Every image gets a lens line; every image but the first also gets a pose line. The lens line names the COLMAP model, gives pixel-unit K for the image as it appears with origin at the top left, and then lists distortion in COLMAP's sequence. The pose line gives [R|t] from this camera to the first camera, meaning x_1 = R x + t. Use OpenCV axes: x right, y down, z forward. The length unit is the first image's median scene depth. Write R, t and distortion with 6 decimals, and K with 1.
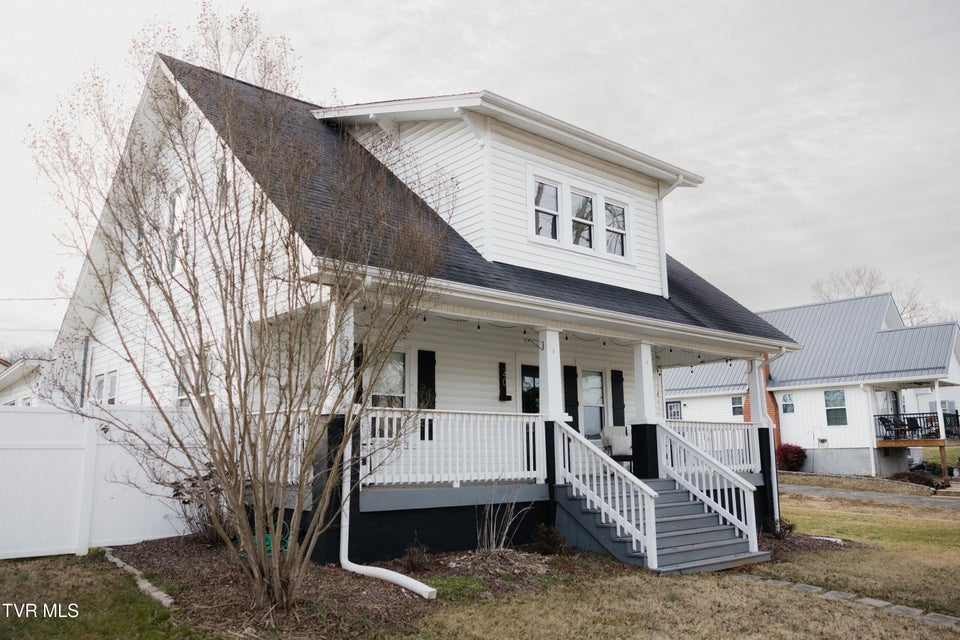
lens RADIAL K [[753.1, 0, 480.0], [0, 753.1, 320.0], [0, 0, 1]] dist [0.011933, 0.007281]
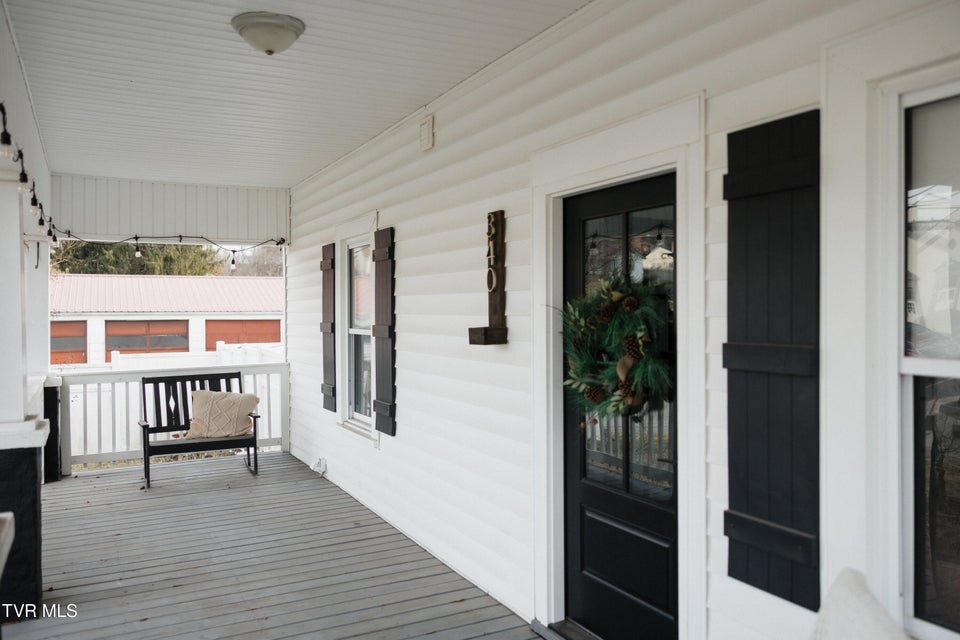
lens RADIAL K [[754.2, 0, 480.0], [0, 754.2, 320.0], [0, 0, 1]] dist [0.004315, 0.002667]
pose [[-0.229146, 0.023264, -0.973114, 0.319198], [0.184277, 0.982673, -0.019901, 0.104119], [0.955790, -0.183883, -0.229463, 1.077300]]
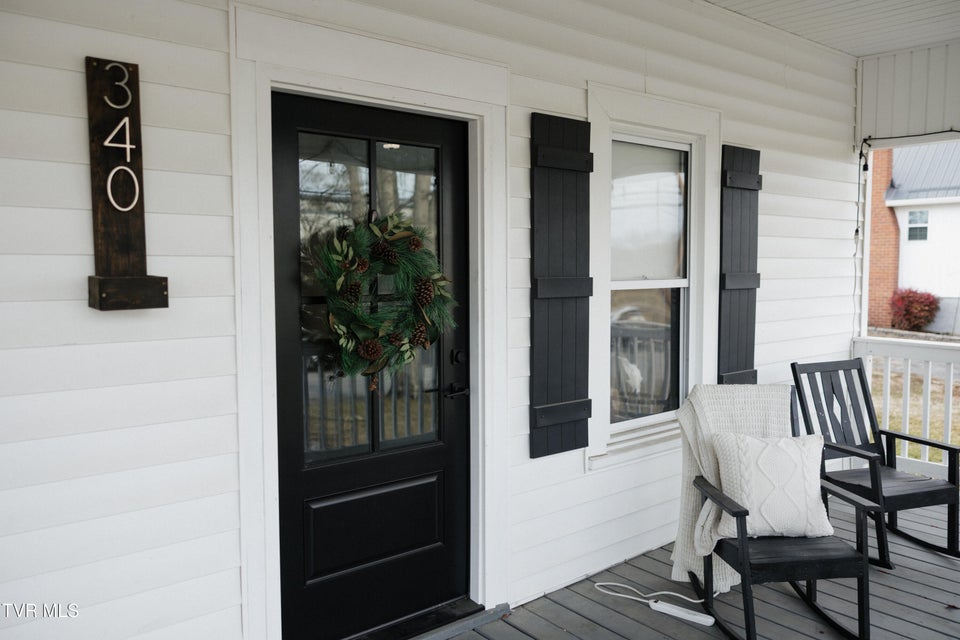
lens RADIAL K [[754.2, 0, 480.0], [0, 754.2, 320.0], [0, 0, 1]] dist [0.004315, 0.002667]
pose [[0.999902, 0.009996, -0.009809, 0.109716], [-0.007197, 0.967598, 0.252394, 0.069912], [0.012014, -0.252298, 0.967575, 0.857559]]
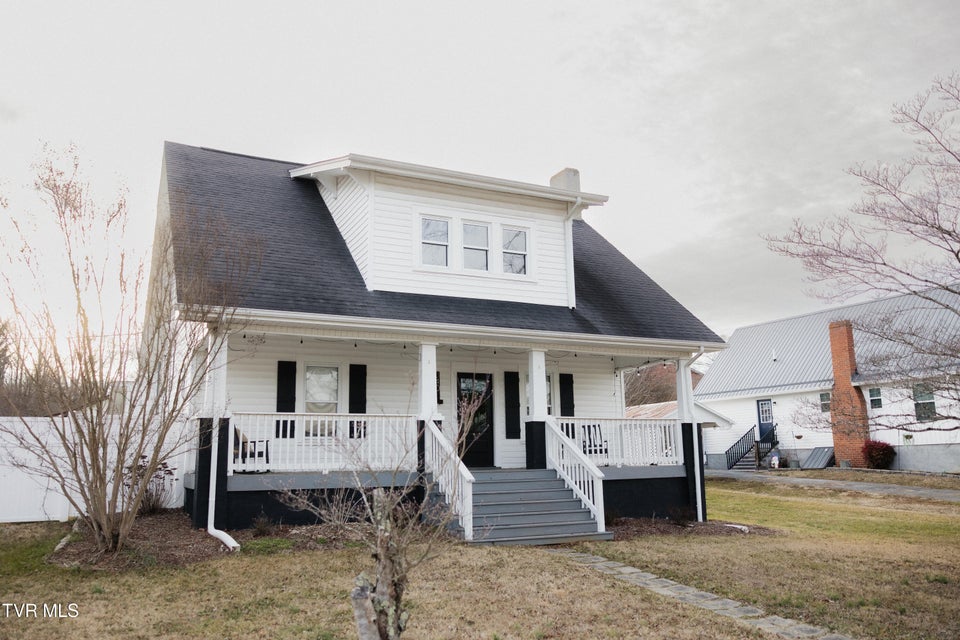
lens RADIAL K [[754.2, 0, 480.0], [0, 754.2, 320.0], [0, 0, 1]] dist [0.004315, 0.002667]
pose [[0.967204, -0.053873, -0.248222, 0.397576], [0.052220, 0.998548, -0.013241, -0.004047], [0.248575, -0.000156, 0.968613, -0.114916]]
